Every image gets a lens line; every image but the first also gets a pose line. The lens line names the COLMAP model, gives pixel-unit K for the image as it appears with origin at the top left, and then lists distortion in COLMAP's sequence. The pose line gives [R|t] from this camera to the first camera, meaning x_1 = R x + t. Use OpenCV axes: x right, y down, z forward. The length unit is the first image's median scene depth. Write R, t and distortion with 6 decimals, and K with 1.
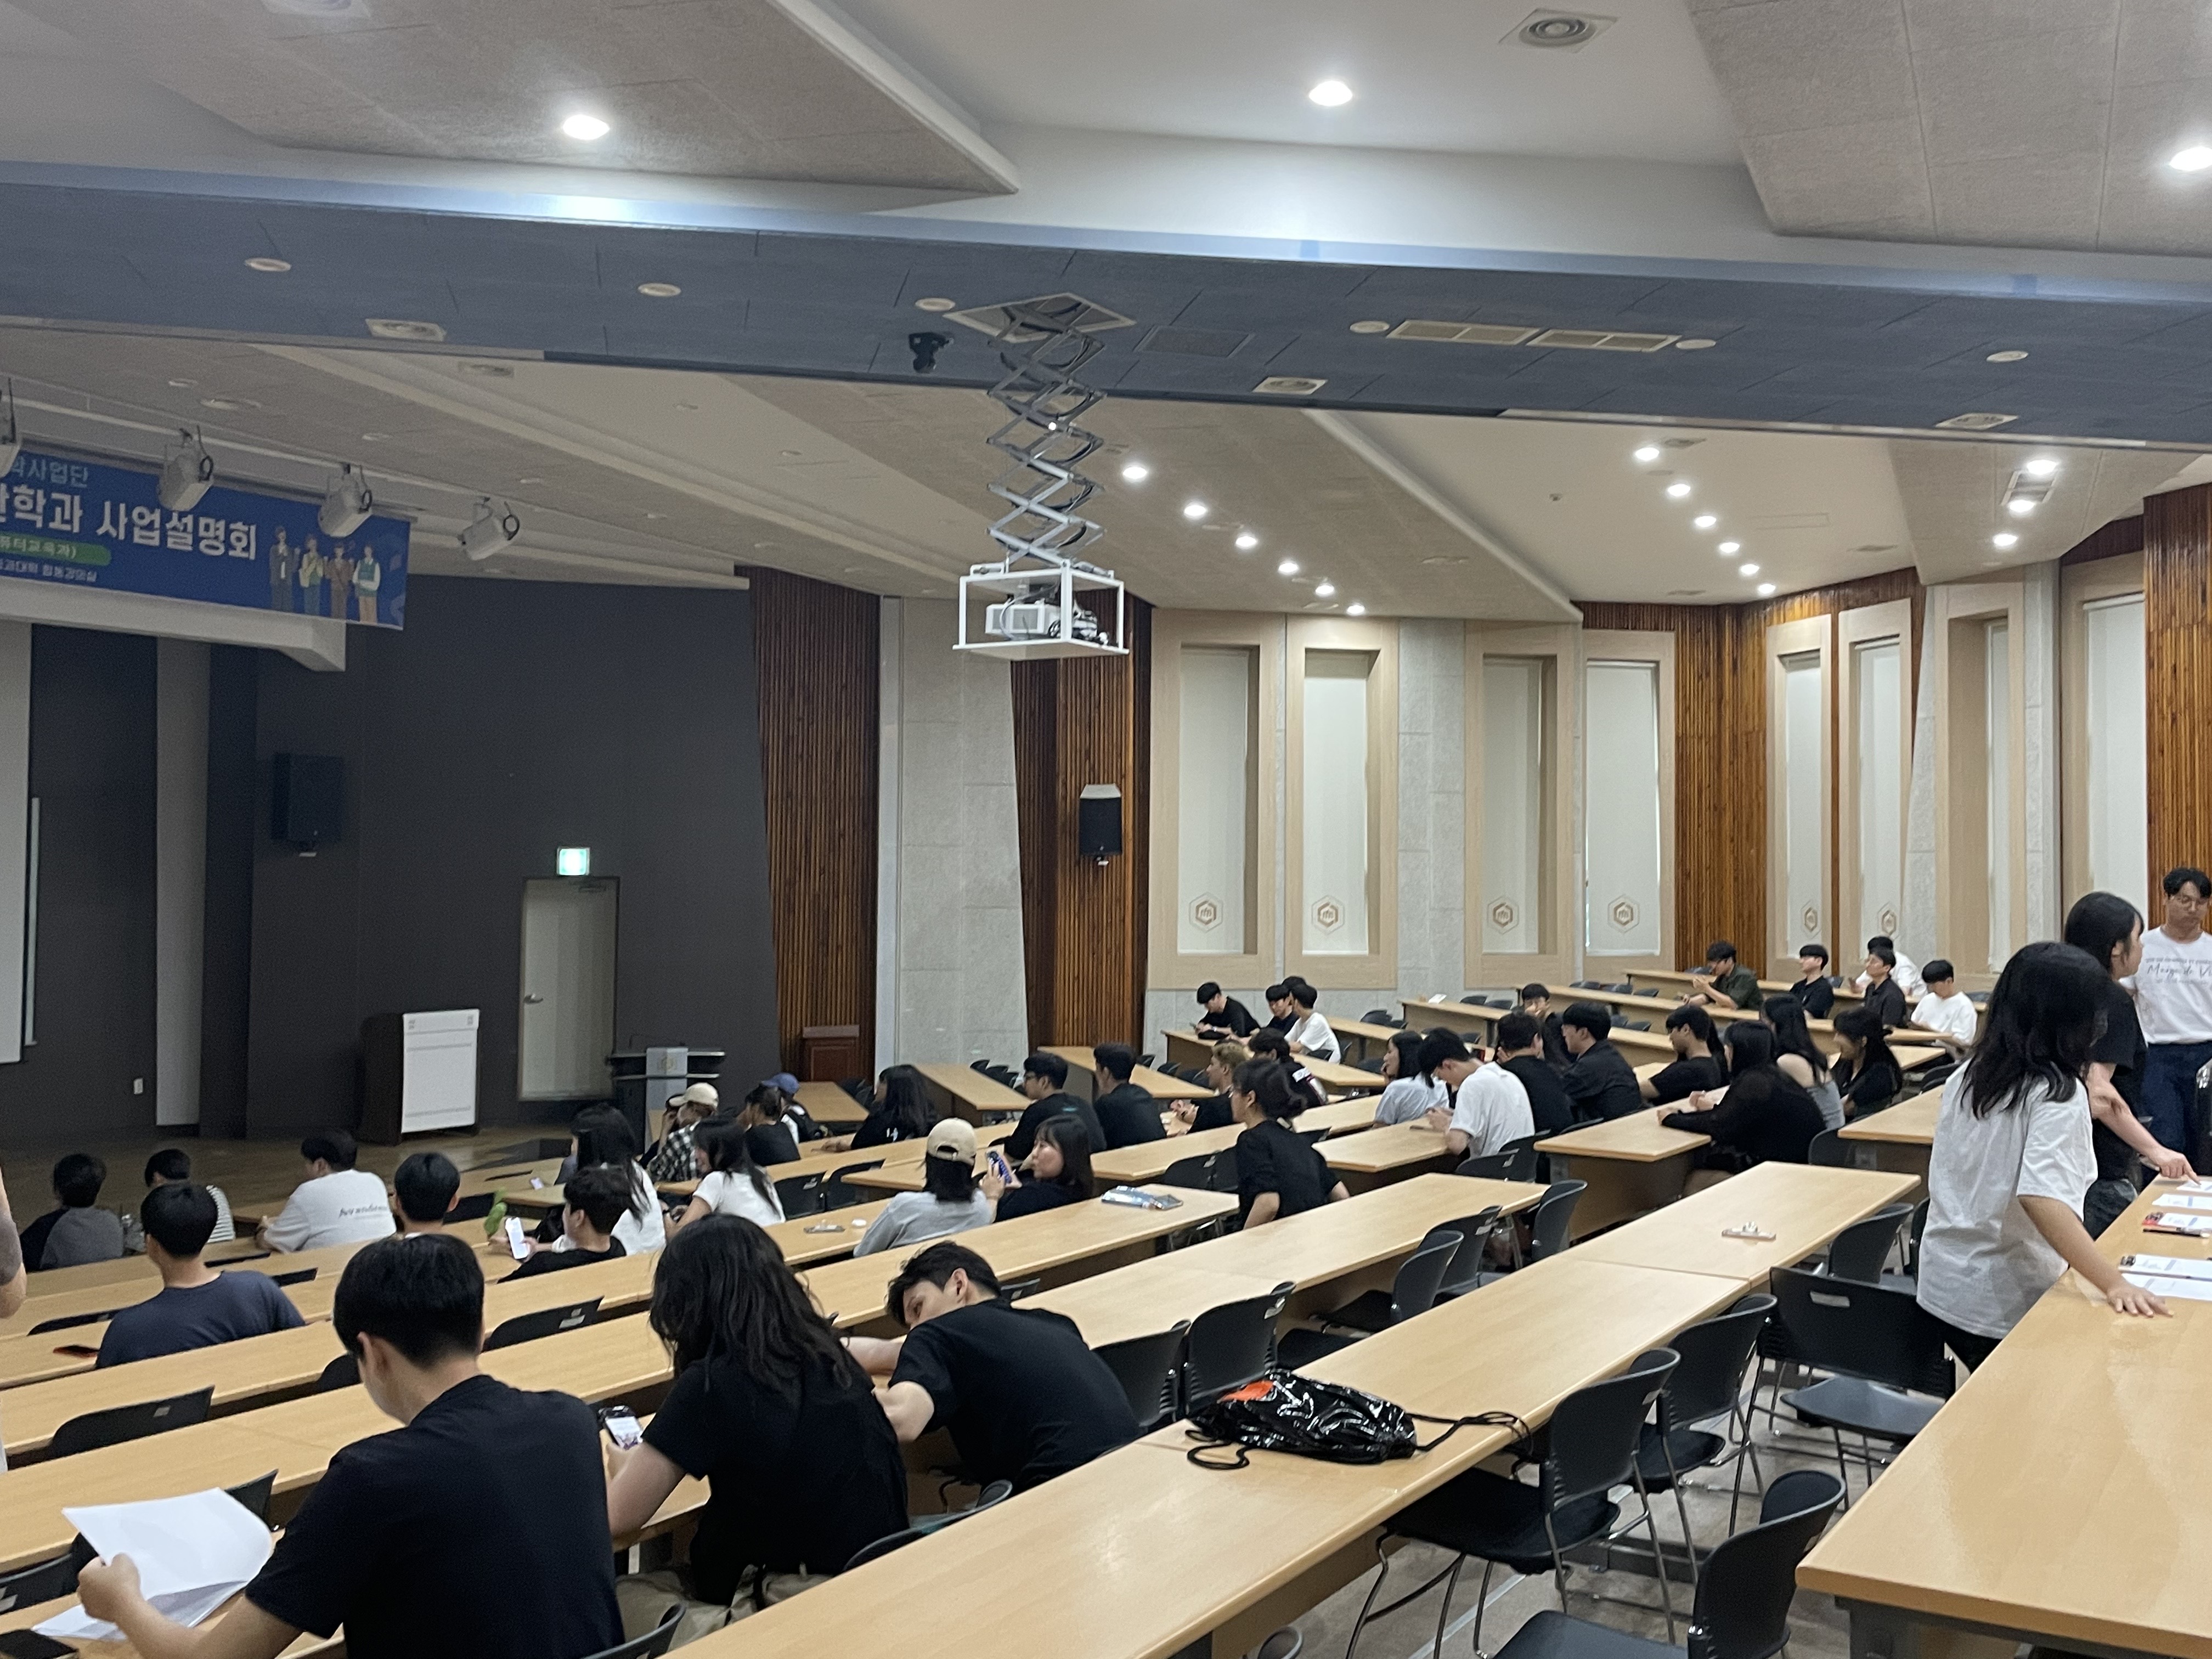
lens RADIAL K [[2121.7, 0, 1130.4], [0, 2121.7, 777.3], [0, 0, 1]] dist [0.053619, 0.000000]
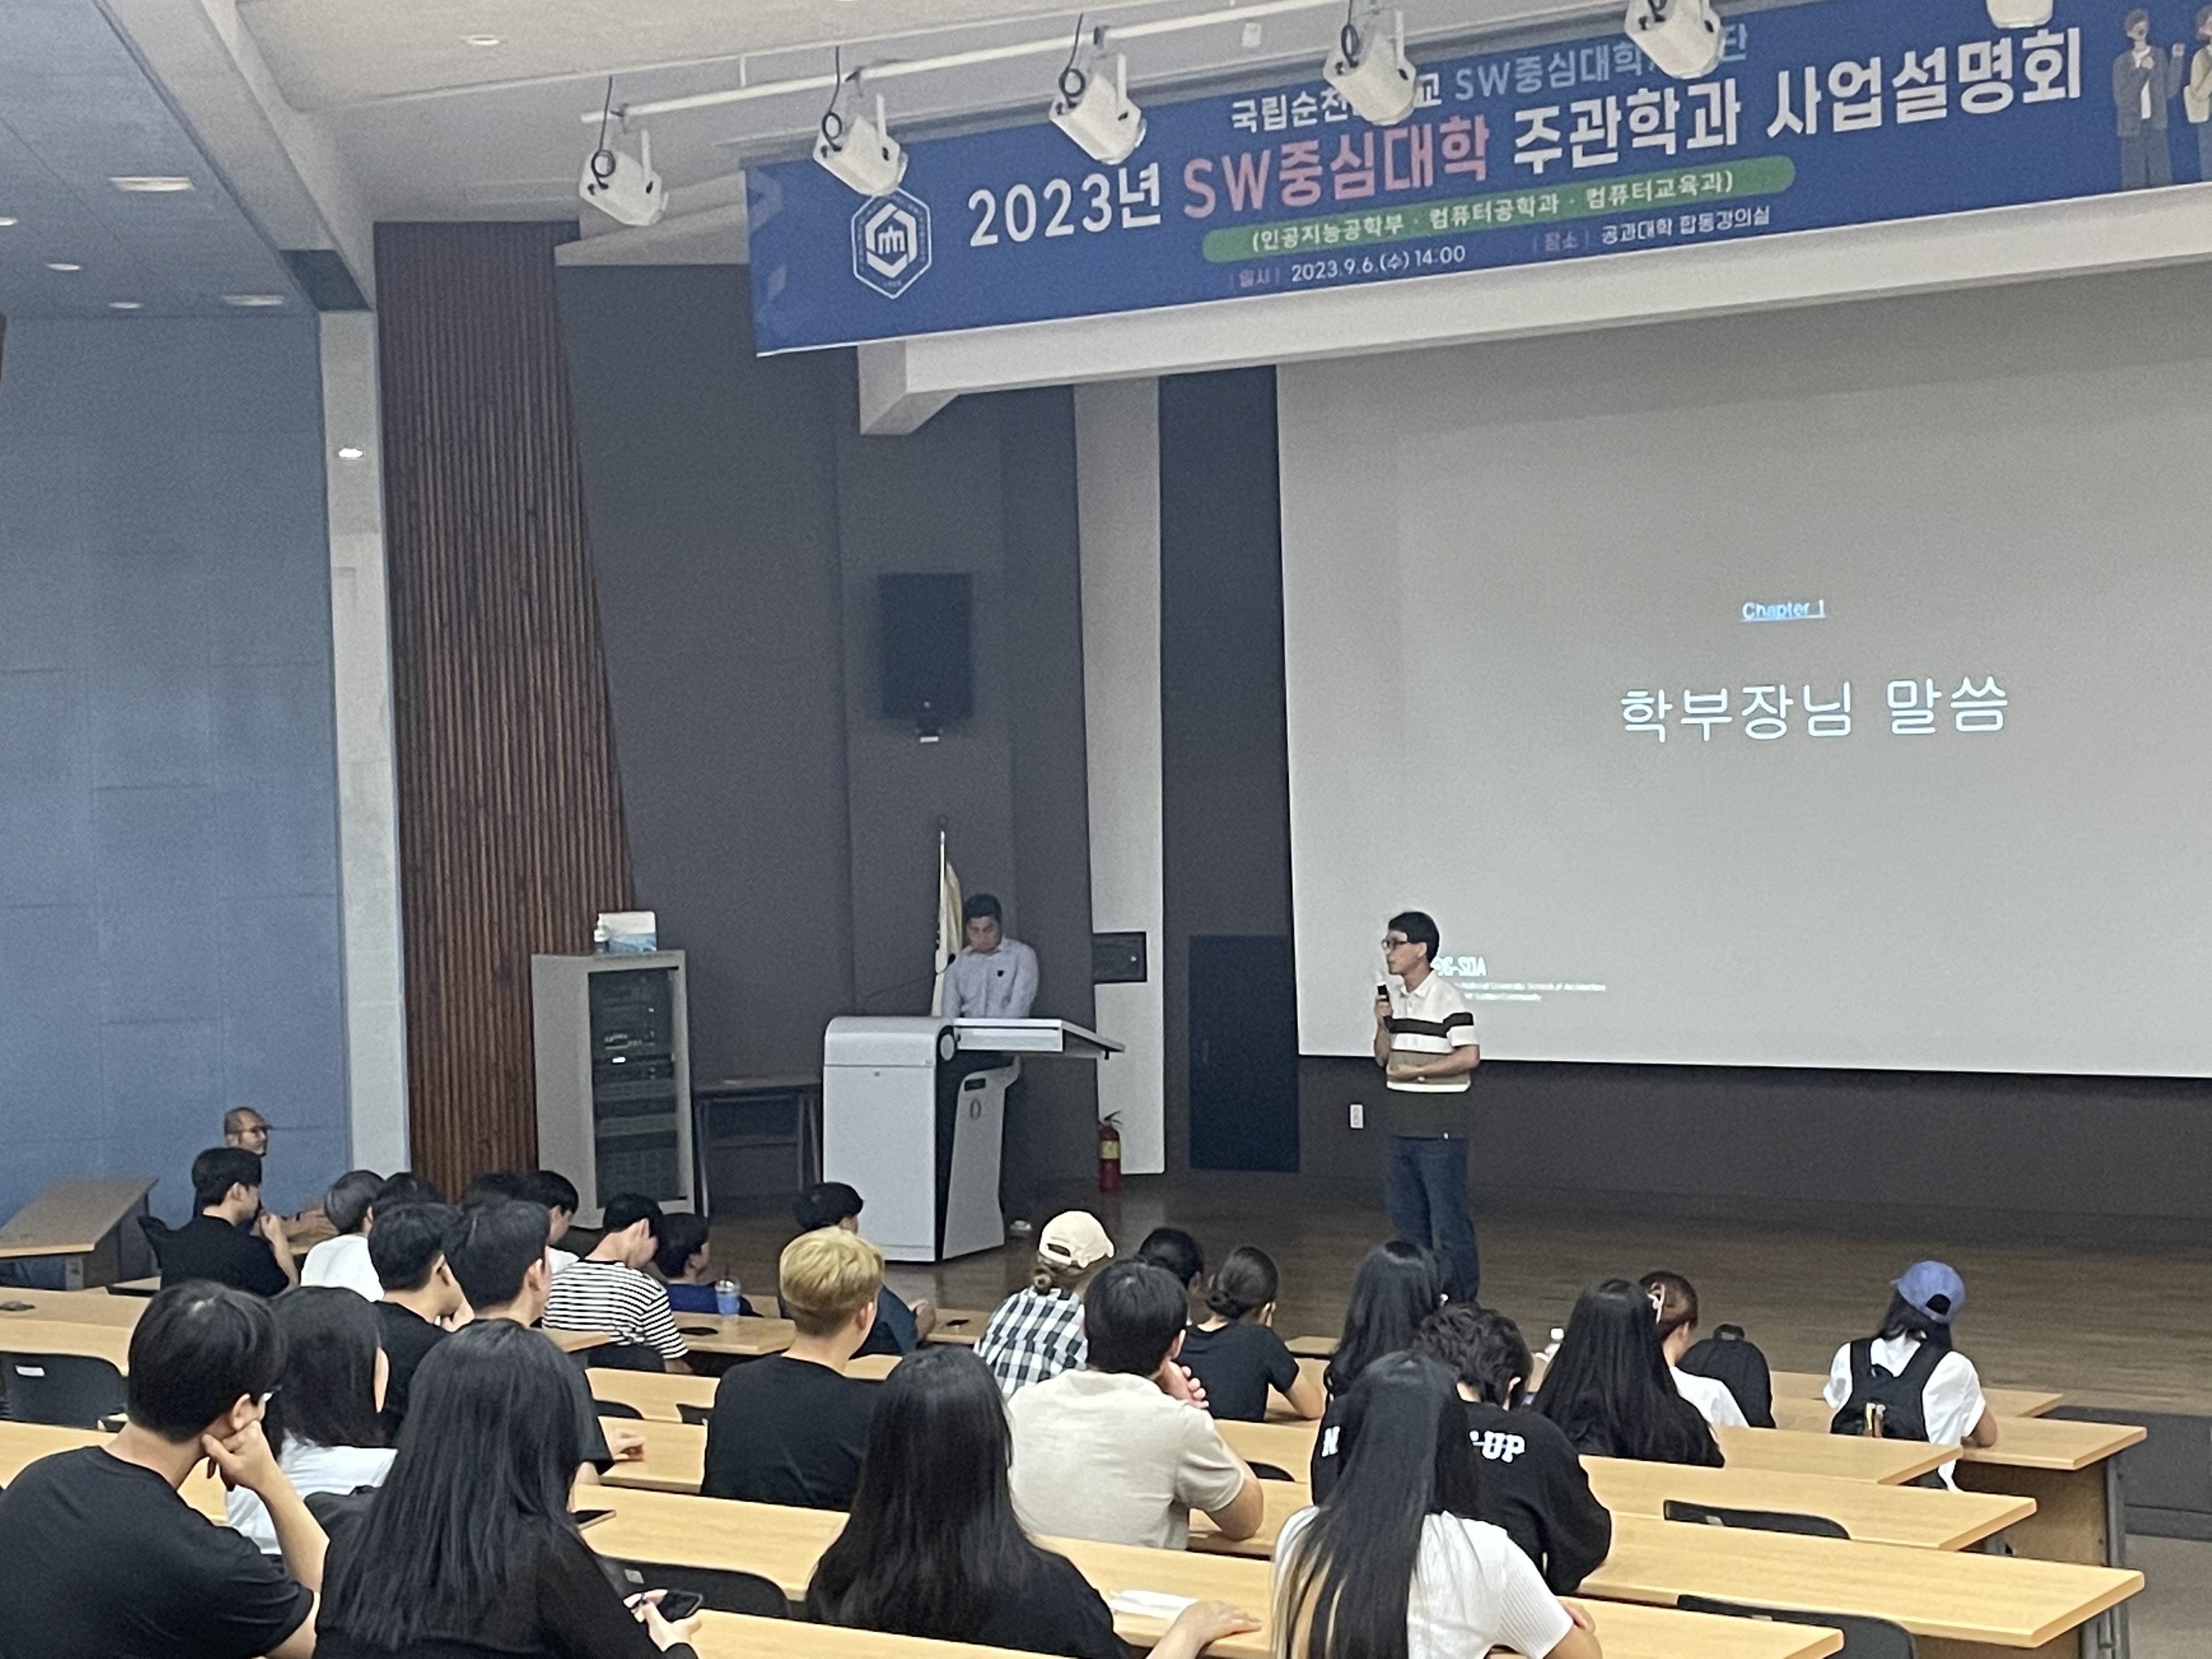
lens RADIAL K [[4147.3, 0, 1140.7], [0, 4147.3, 933.7], [0, 0, 1]] dist [0.070158, 0.000000]
pose [[-0.116723, 0.041317, -0.992305, 0.576344], [0.079266, 0.996335, 0.032161, 0.042211], [0.989996, -0.074903, -0.119570, 0.883580]]
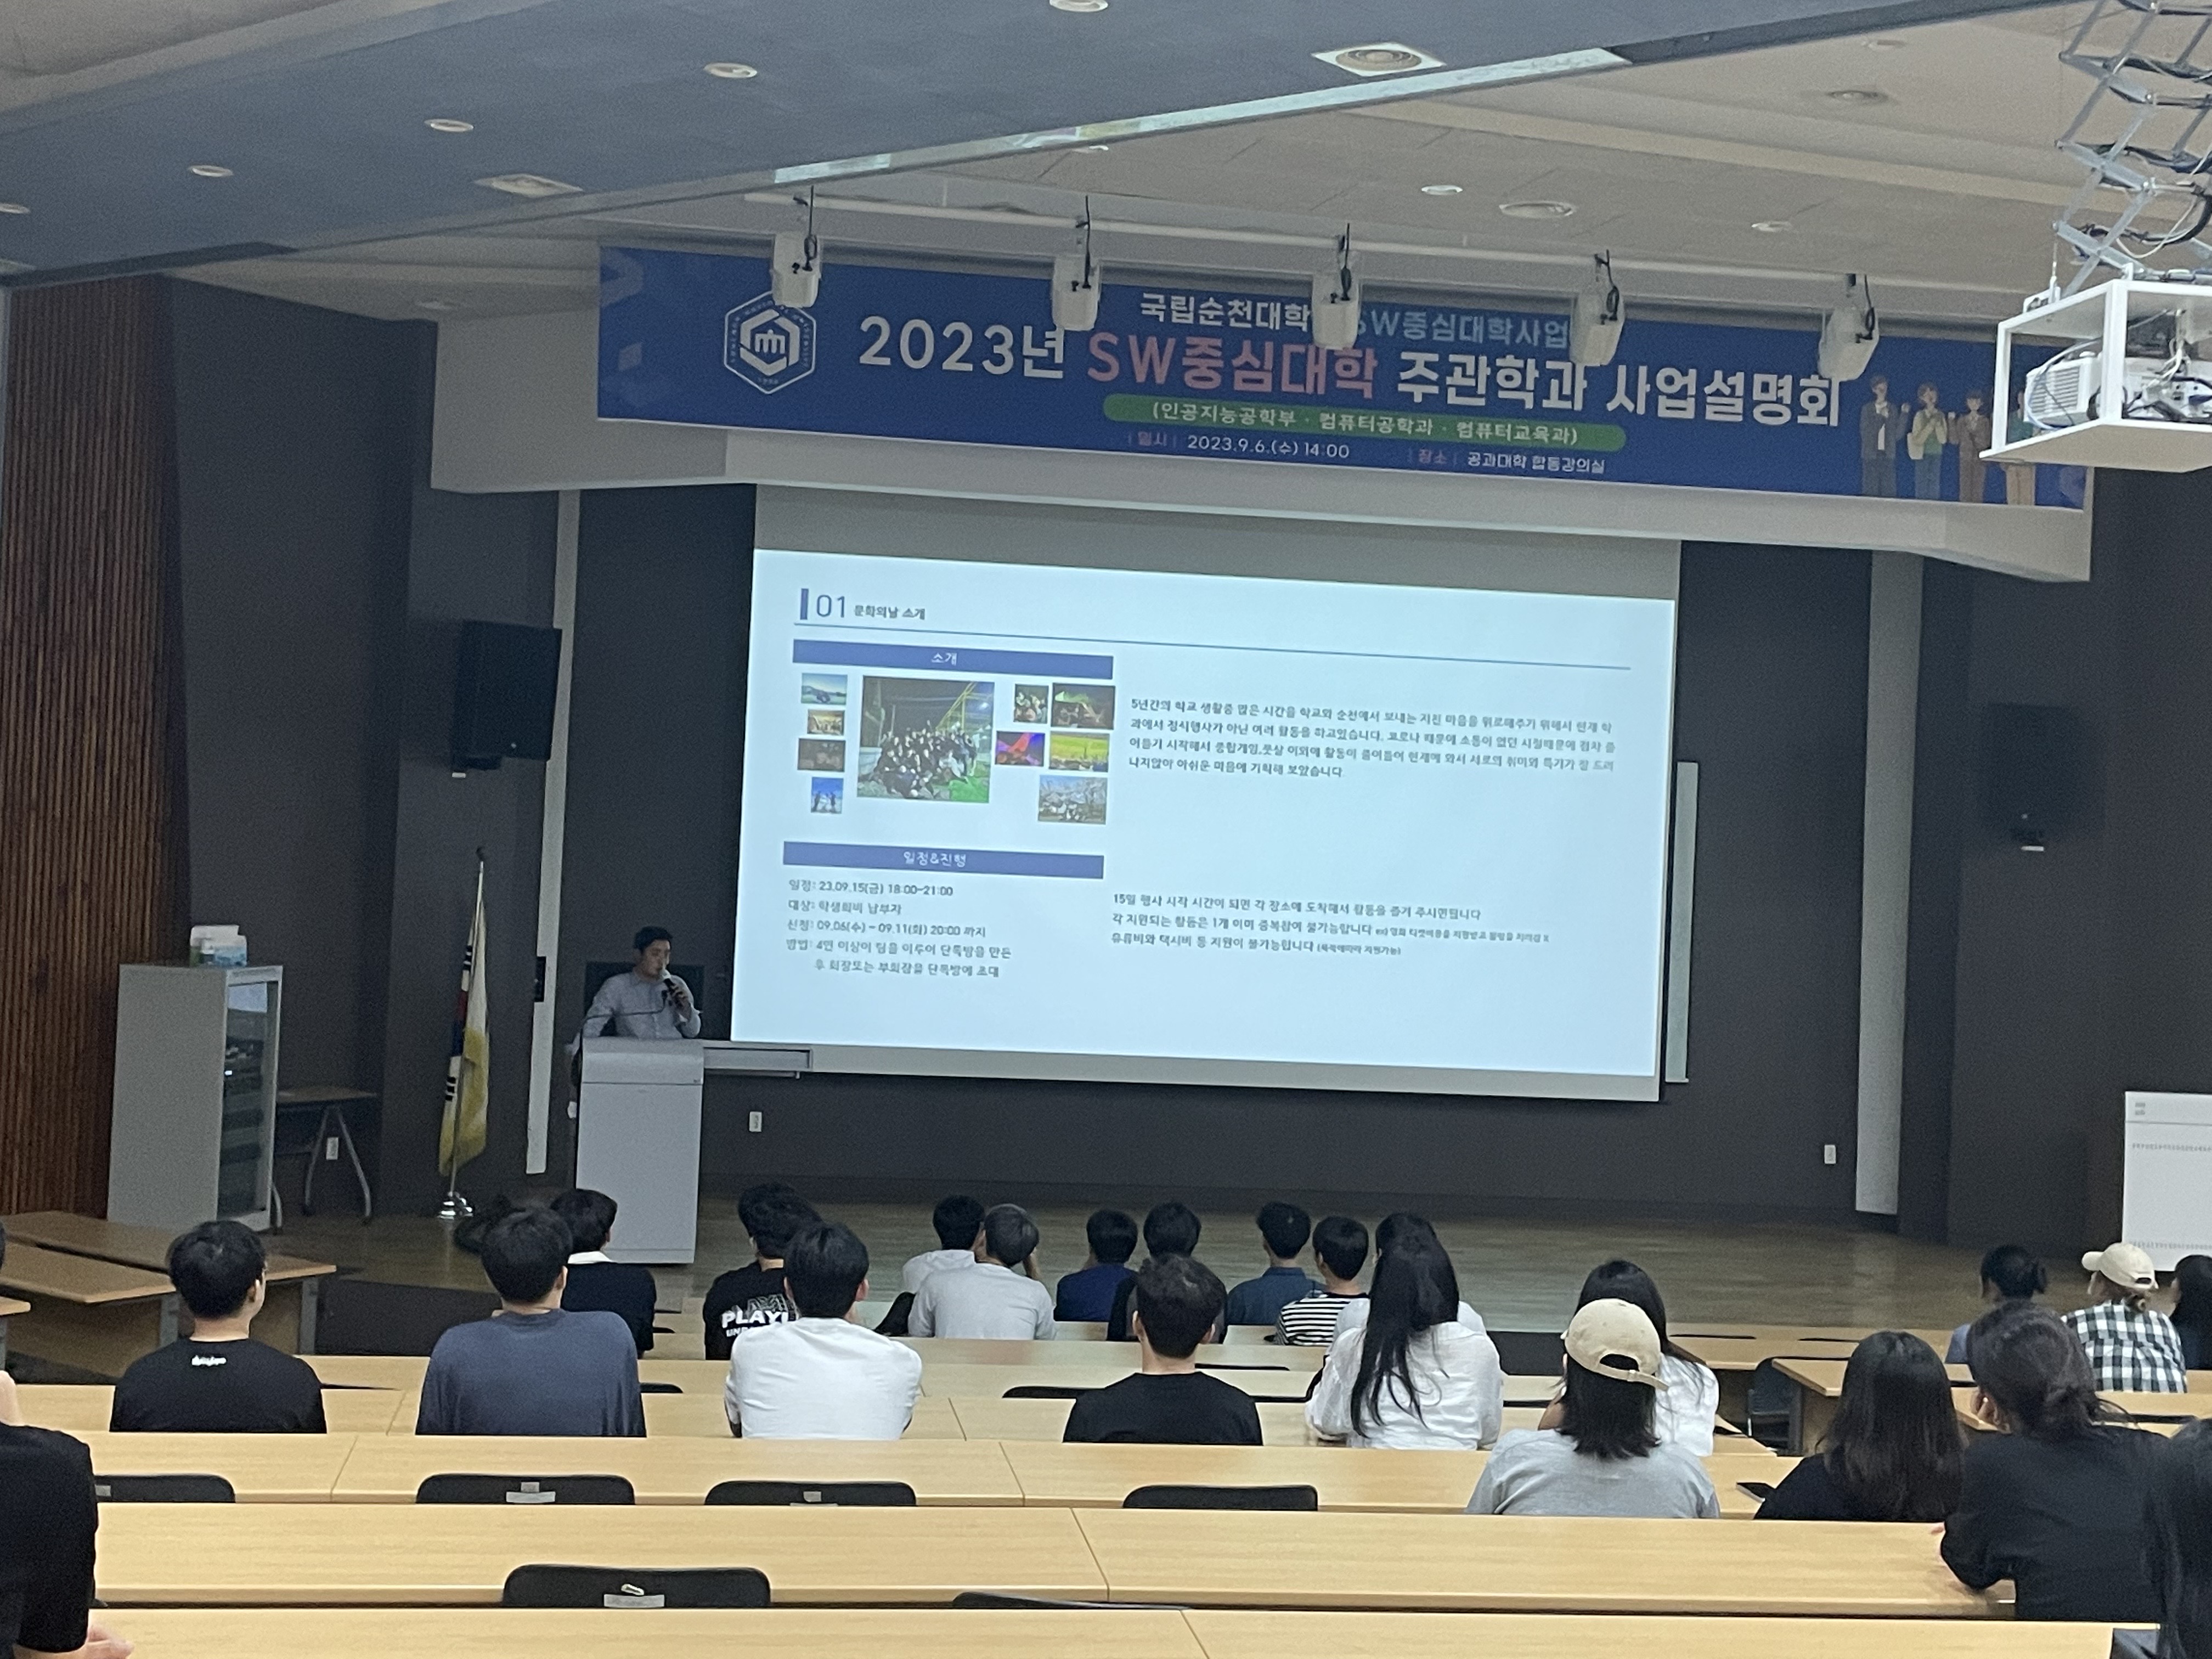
lens RADIAL K [[2907.1, 0, 1104.2], [0, 2907.1, 794.7], [0, 0, 1]] dist [0.085529, 0.000000]
pose [[0.622951, 0.013463, -0.782145, 0.199650], [-0.005945, 0.999904, 0.012476, 0.009809], [0.782238, -0.003122, 0.622972, 0.204384]]
